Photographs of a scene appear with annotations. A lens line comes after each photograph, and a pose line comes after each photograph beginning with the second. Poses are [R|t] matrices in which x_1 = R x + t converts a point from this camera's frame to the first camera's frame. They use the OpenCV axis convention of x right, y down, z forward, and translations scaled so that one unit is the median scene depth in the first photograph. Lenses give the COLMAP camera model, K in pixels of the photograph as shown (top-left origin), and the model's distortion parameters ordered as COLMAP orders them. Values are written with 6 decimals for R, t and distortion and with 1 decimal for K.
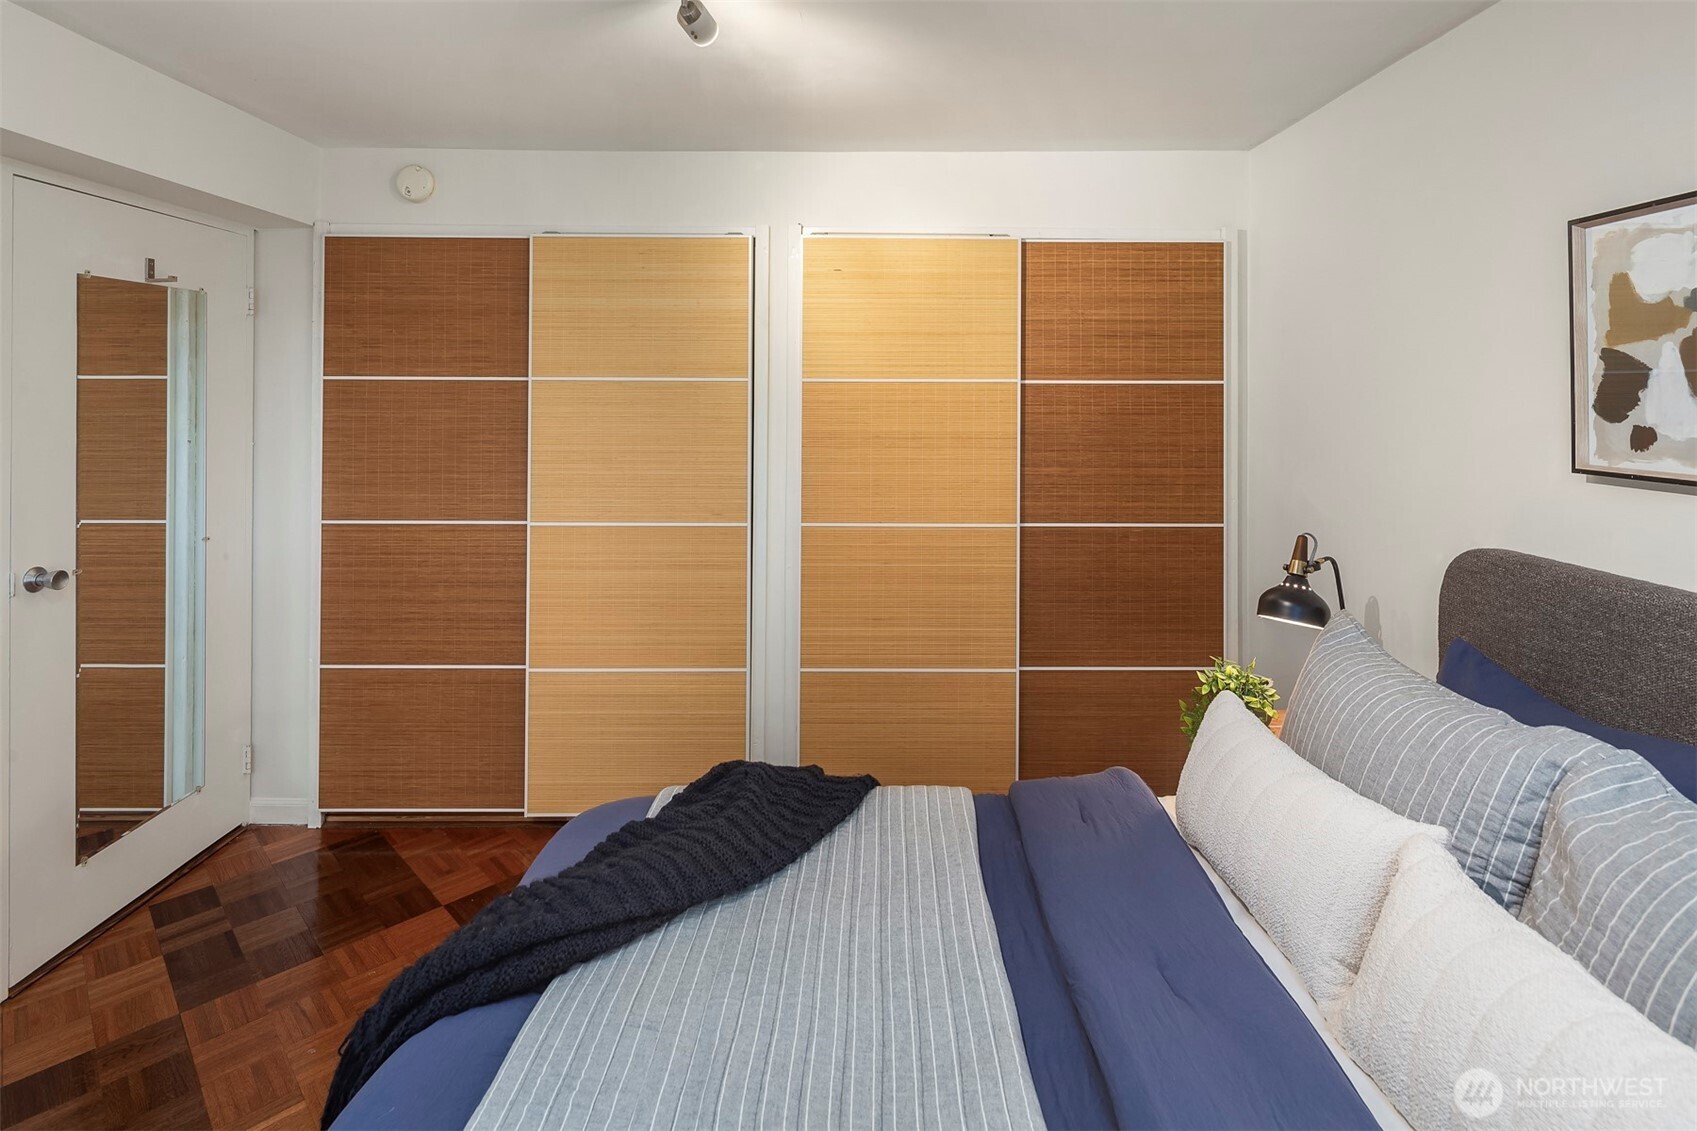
lens RADIAL K [[895.7, 0, 809.1], [0, 895.7, 559.7], [0, 0, 1]] dist [-0.004564, -0.001254]
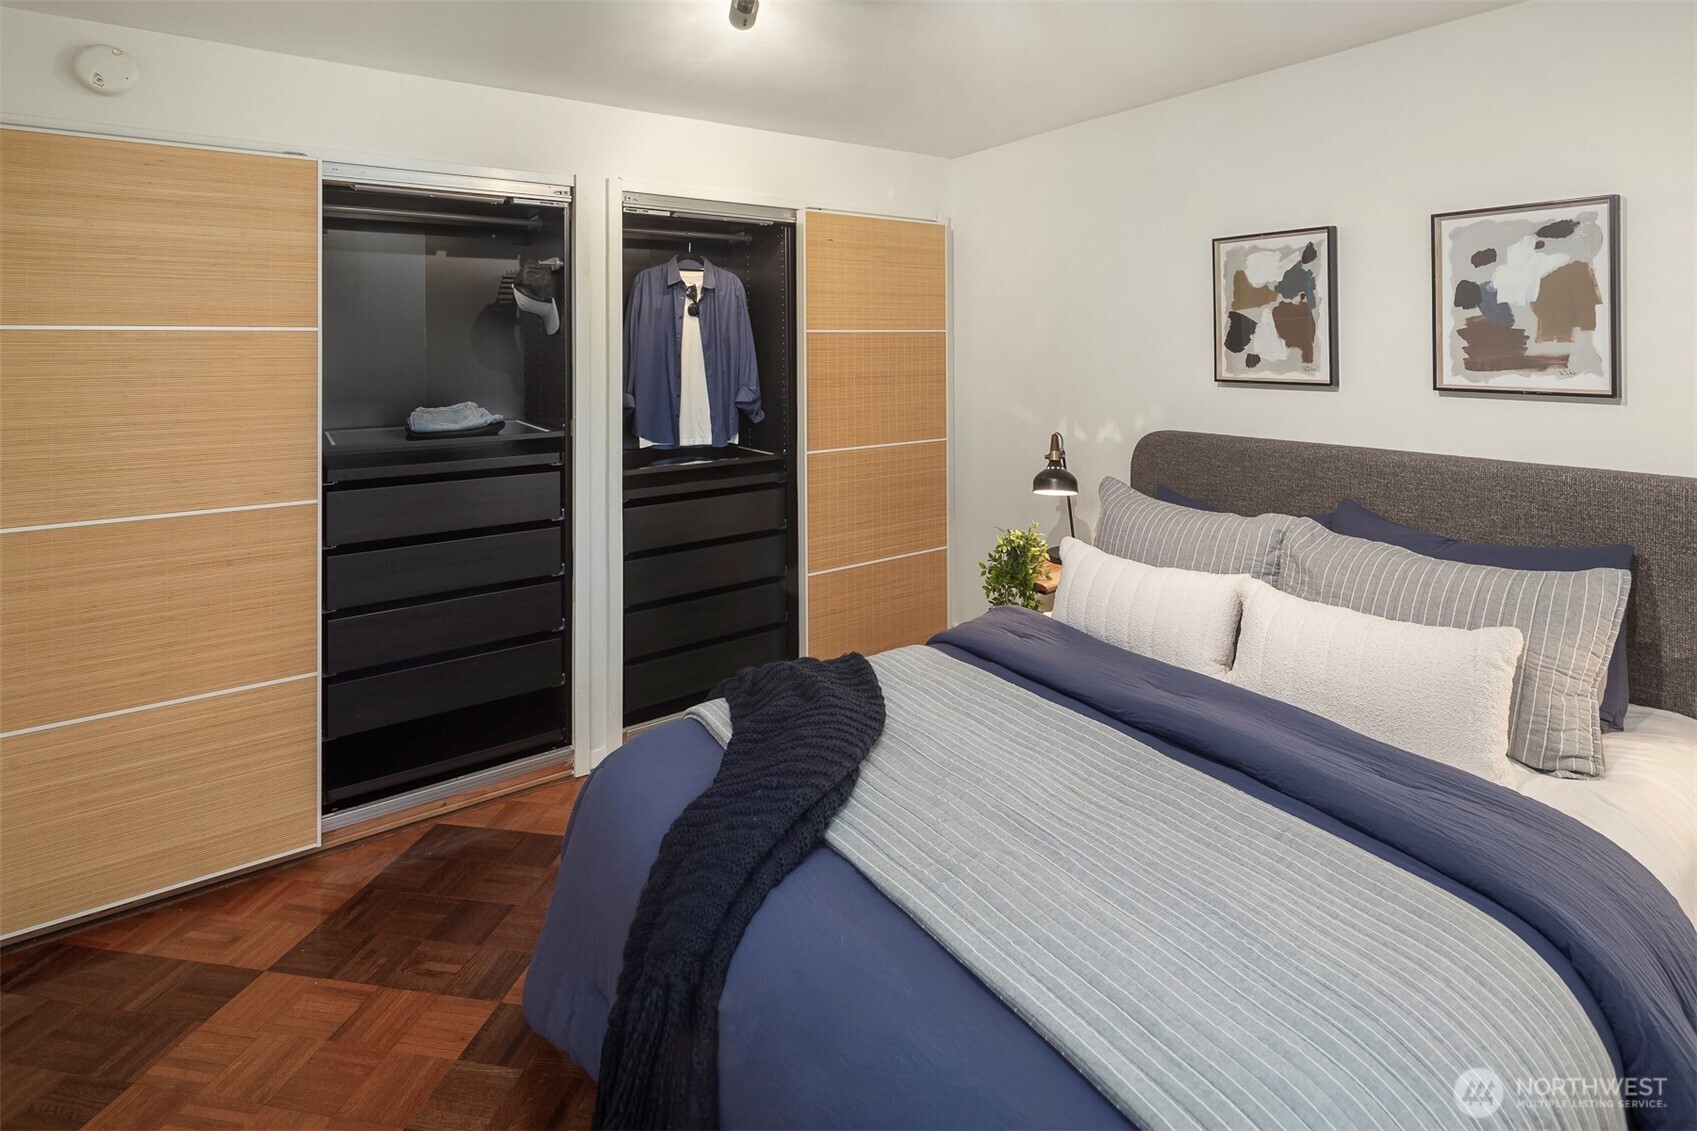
lens RADIAL K [[827.7, 0, 941.0], [0, 827.7, 536.0], [0, 0, 1]] dist [0.003953, 0.000407]
pose [[0.787267, -0.150592, 0.597940, -0.650803], [0.122415, 0.988588, 0.087801, -0.005052], [-0.604338, 0.004074, 0.796718, 0.012631]]
